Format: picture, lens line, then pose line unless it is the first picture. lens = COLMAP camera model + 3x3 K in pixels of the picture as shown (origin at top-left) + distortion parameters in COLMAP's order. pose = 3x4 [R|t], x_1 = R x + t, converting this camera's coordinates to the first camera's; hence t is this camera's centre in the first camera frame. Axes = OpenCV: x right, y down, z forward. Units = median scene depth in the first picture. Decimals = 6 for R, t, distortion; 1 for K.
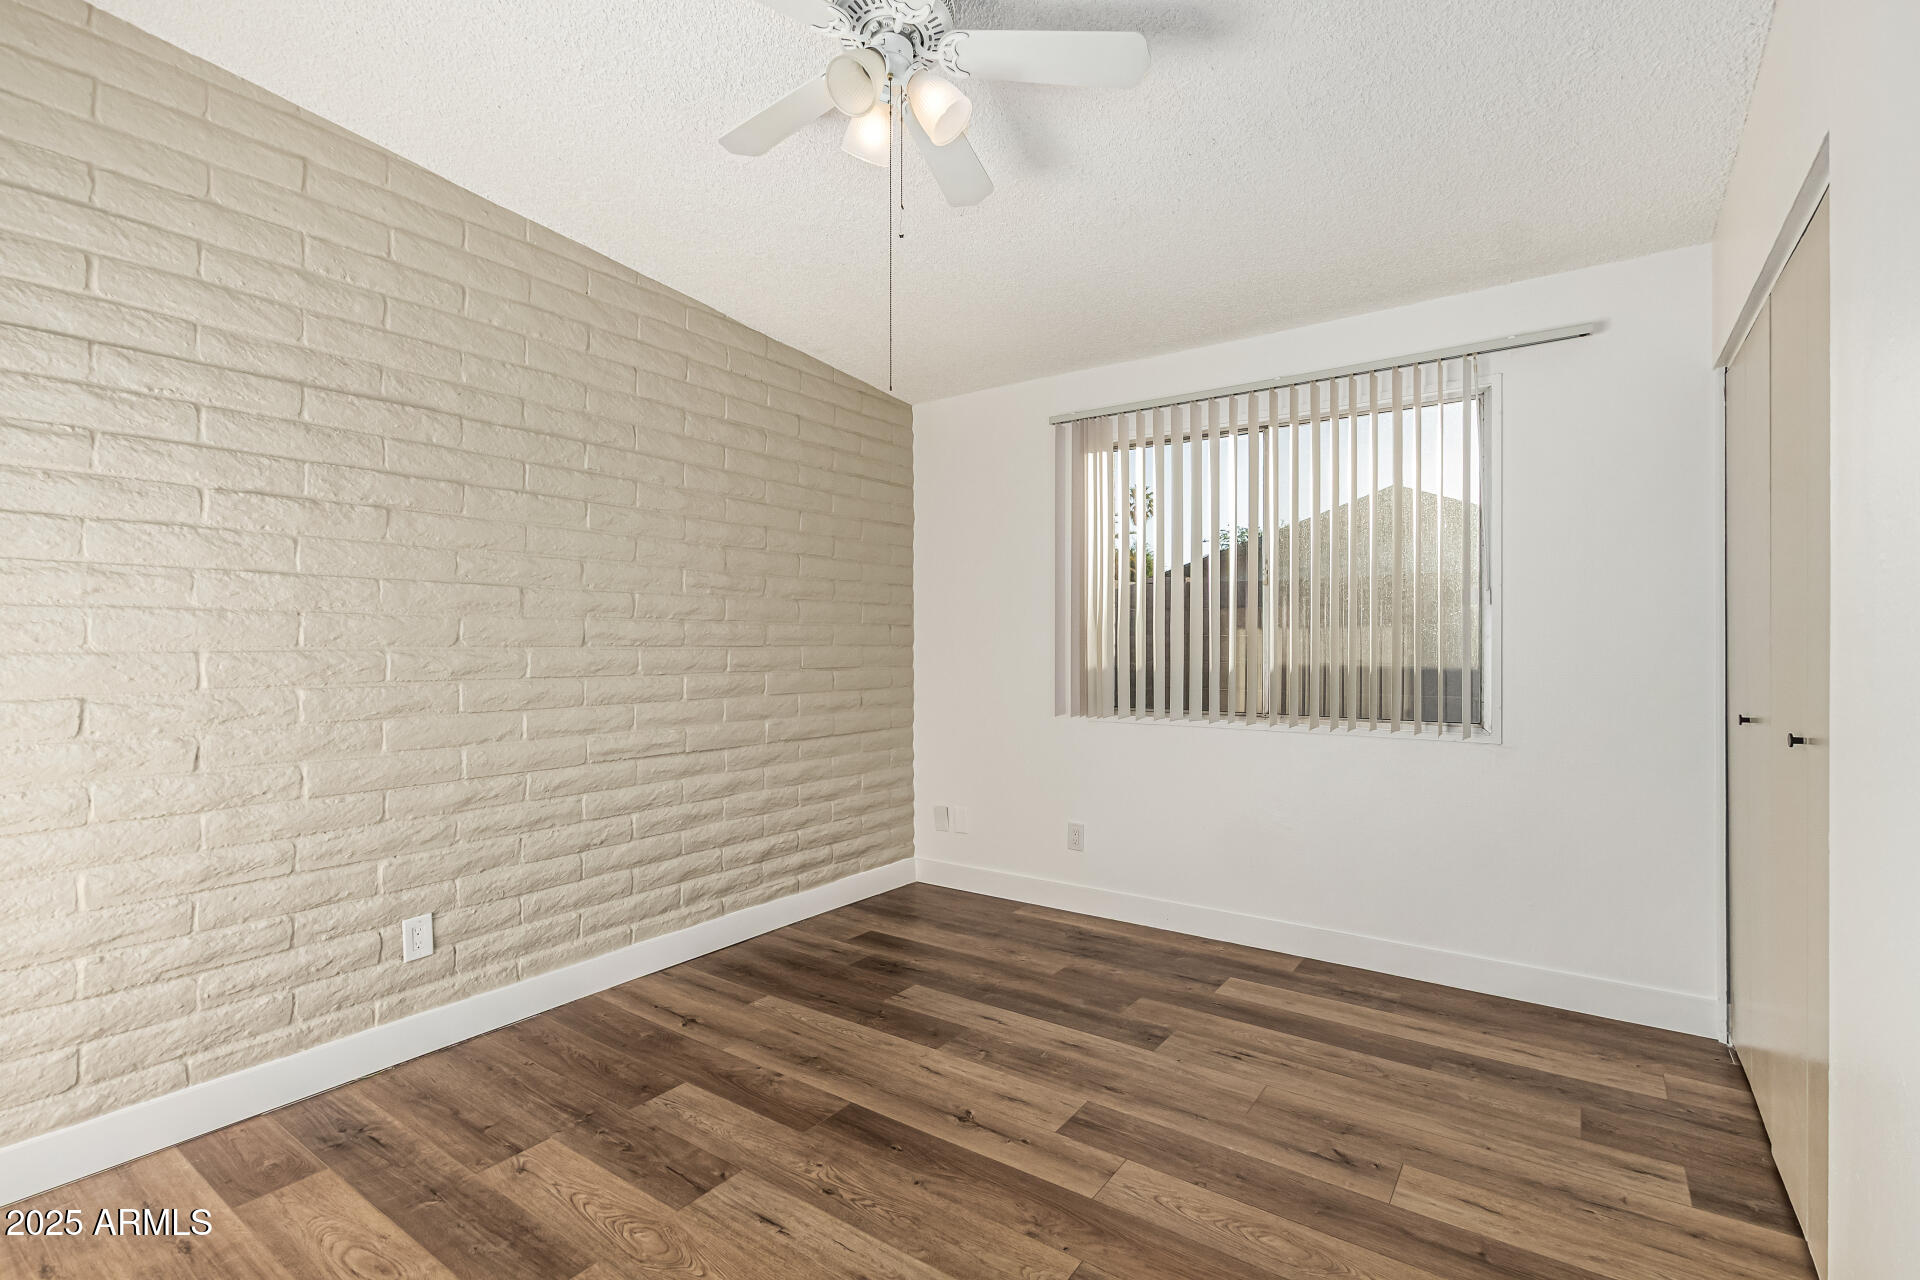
lens RADIAL K [[874.5, 0, 961.7], [0, 874.5, 642.4], [0, 0, 1]] dist [0.006172, -0.003462]
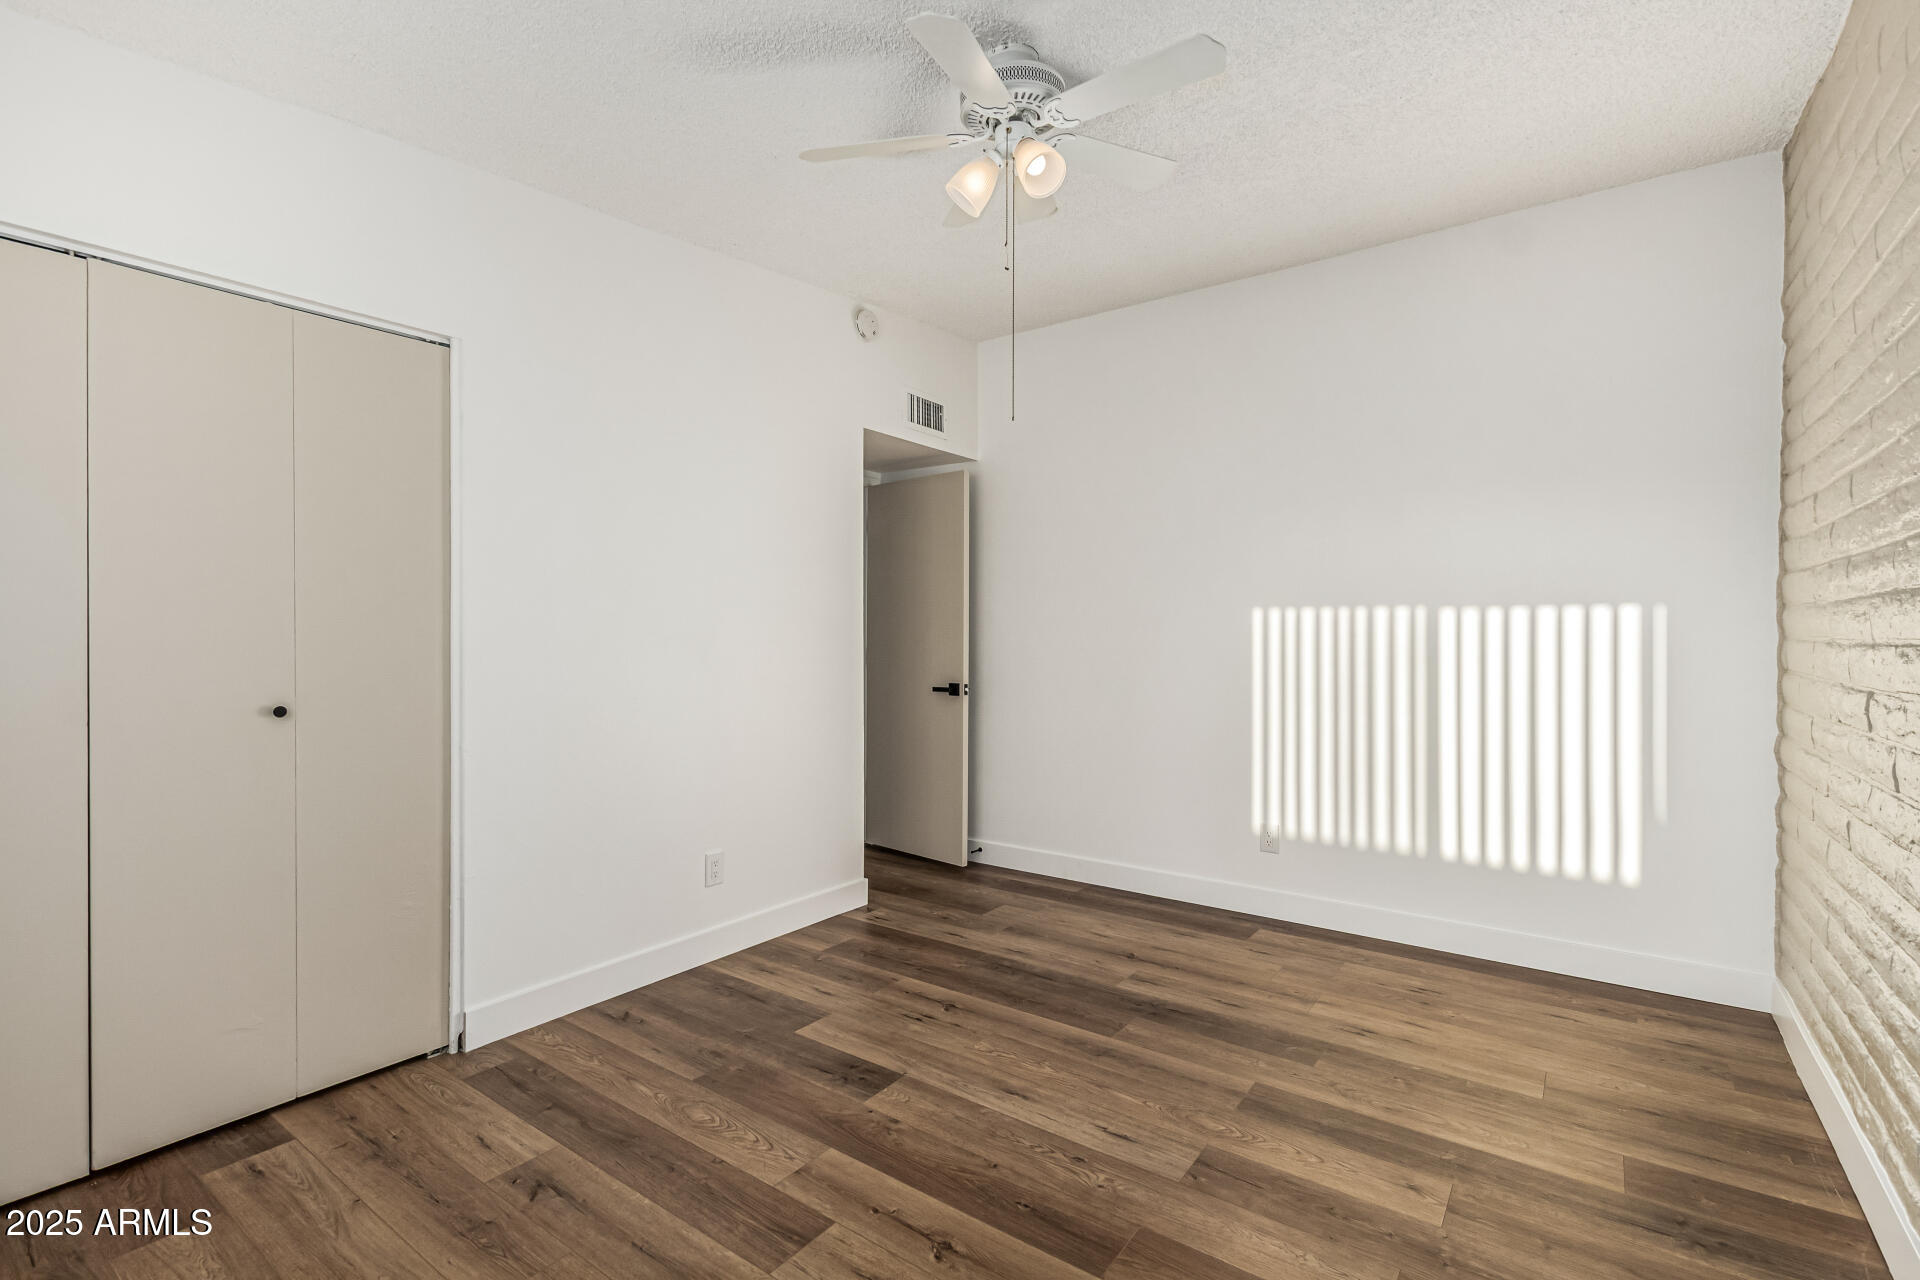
lens RADIAL K [[874.5, 0, 961.7], [0, 874.5, 642.4], [0, 0, 1]] dist [0.006172, -0.003462]
pose [[-0.999891, -0.000709, 0.014740, -0.027536], [-0.000636, 0.999987, 0.004974, 0.006178], [-0.014743, 0.004964, -0.999879, 2.034026]]
